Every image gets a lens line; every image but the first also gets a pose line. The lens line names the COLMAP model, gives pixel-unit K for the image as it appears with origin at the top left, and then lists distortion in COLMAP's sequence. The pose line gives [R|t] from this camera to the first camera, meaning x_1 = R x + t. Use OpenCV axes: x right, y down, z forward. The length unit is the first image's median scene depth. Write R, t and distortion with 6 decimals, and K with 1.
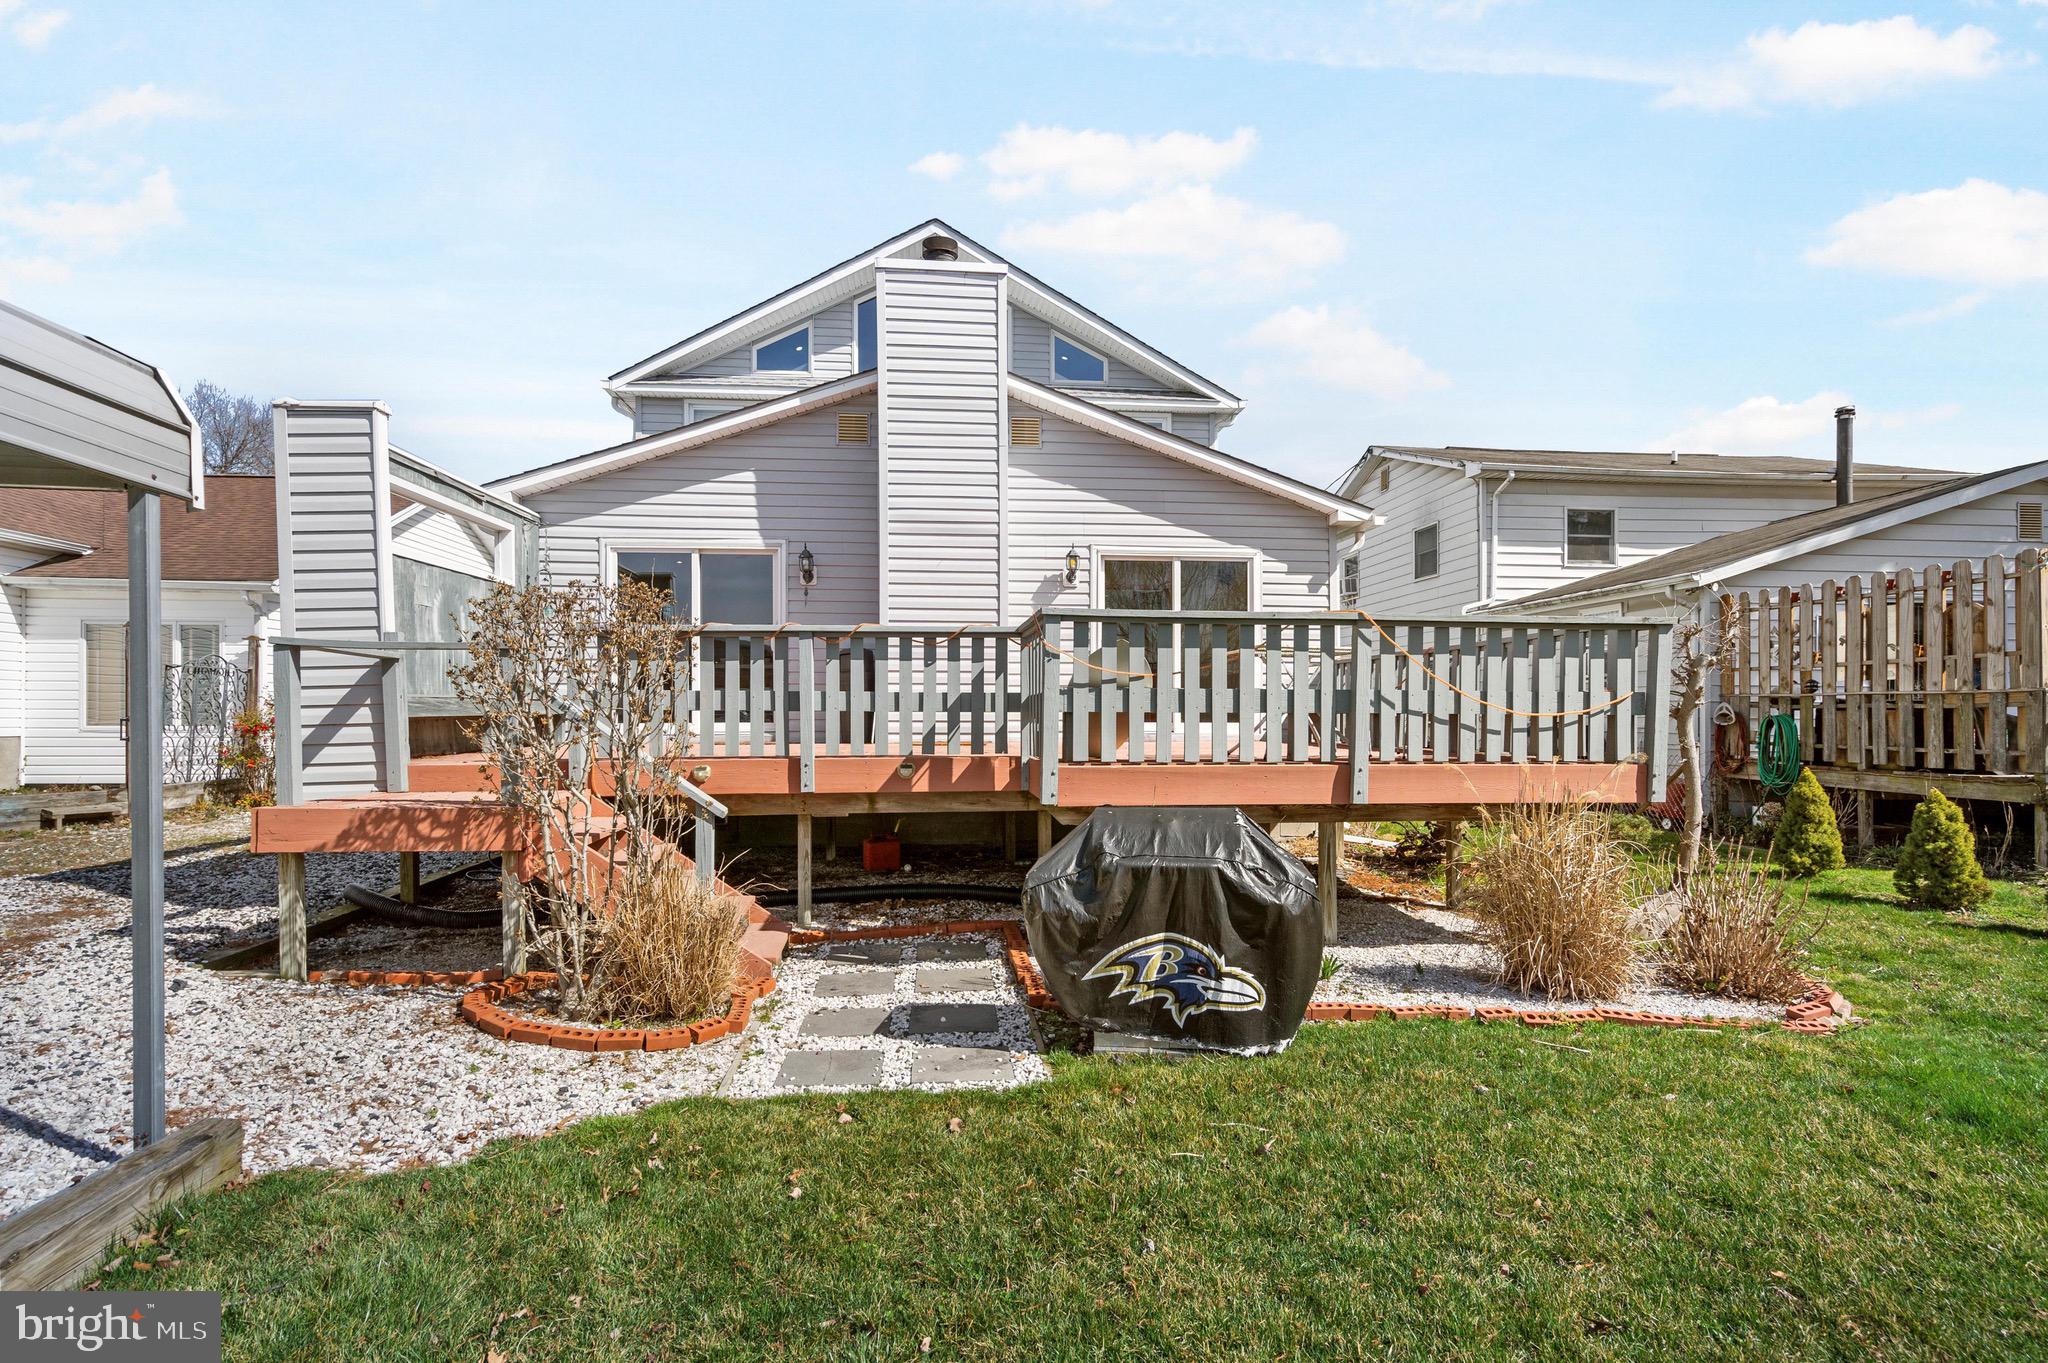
lens RADIAL K [[1033.2, 0, 1008.2], [0, 1033.2, 680.8], [0, 0, 1]] dist [-0.000810, -0.000603]
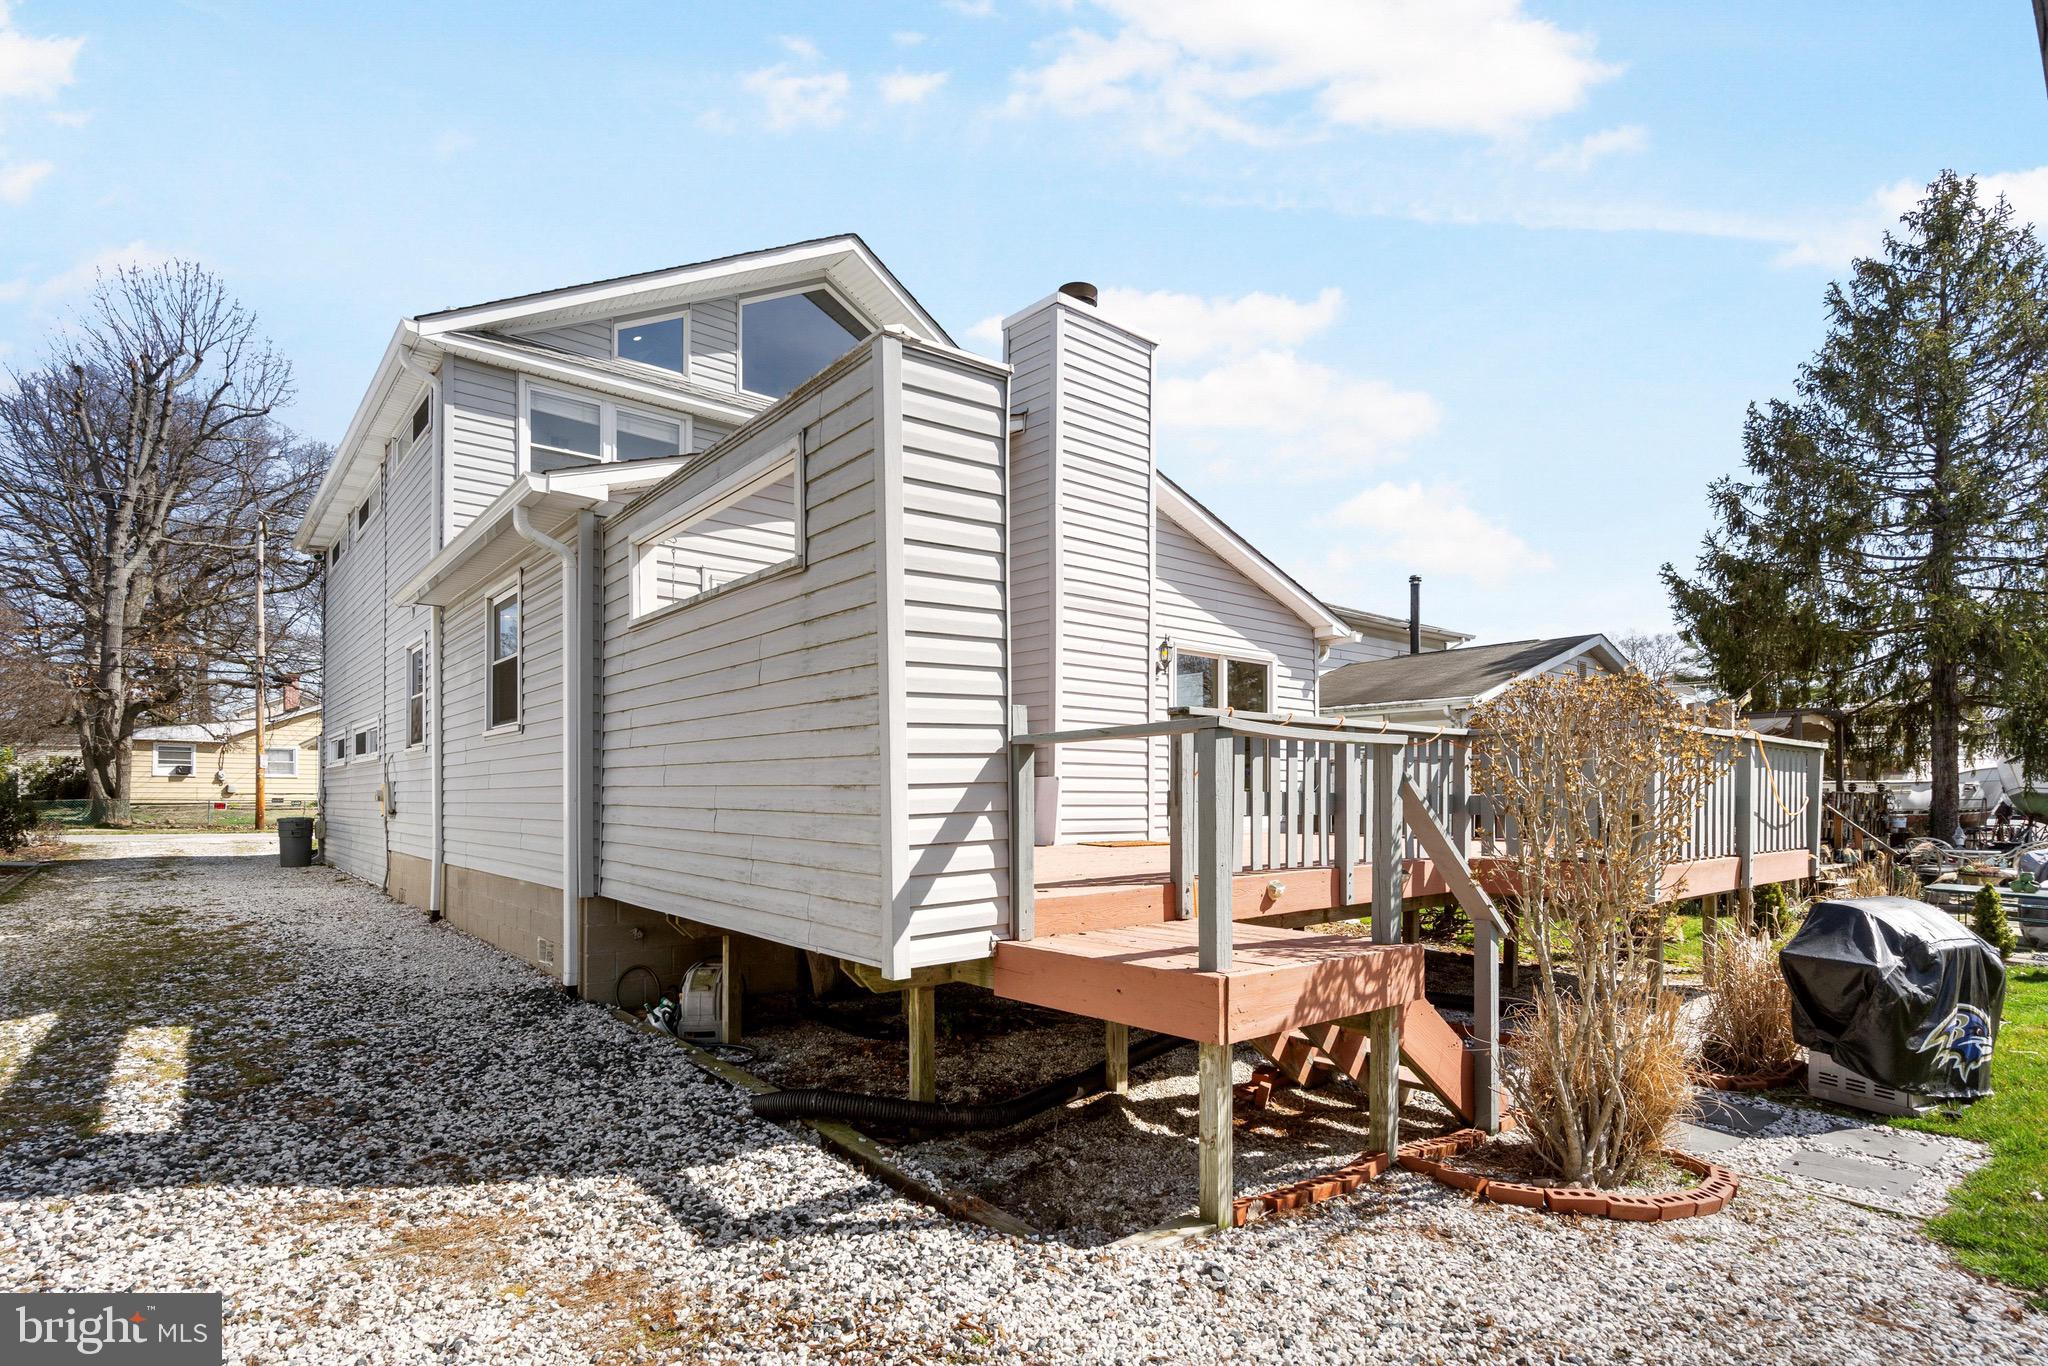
lens RADIAL K [[1033.2, 0, 1043.4], [0, 1033.2, 777.5], [0, 0, 1]] dist [-0.000810, -0.000603]
pose [[0.820999, 0.012650, 0.570790, -0.895885], [-0.022595, 0.999691, 0.010344, -0.006827], [-0.570483, -0.021389, 0.821031, 0.392146]]
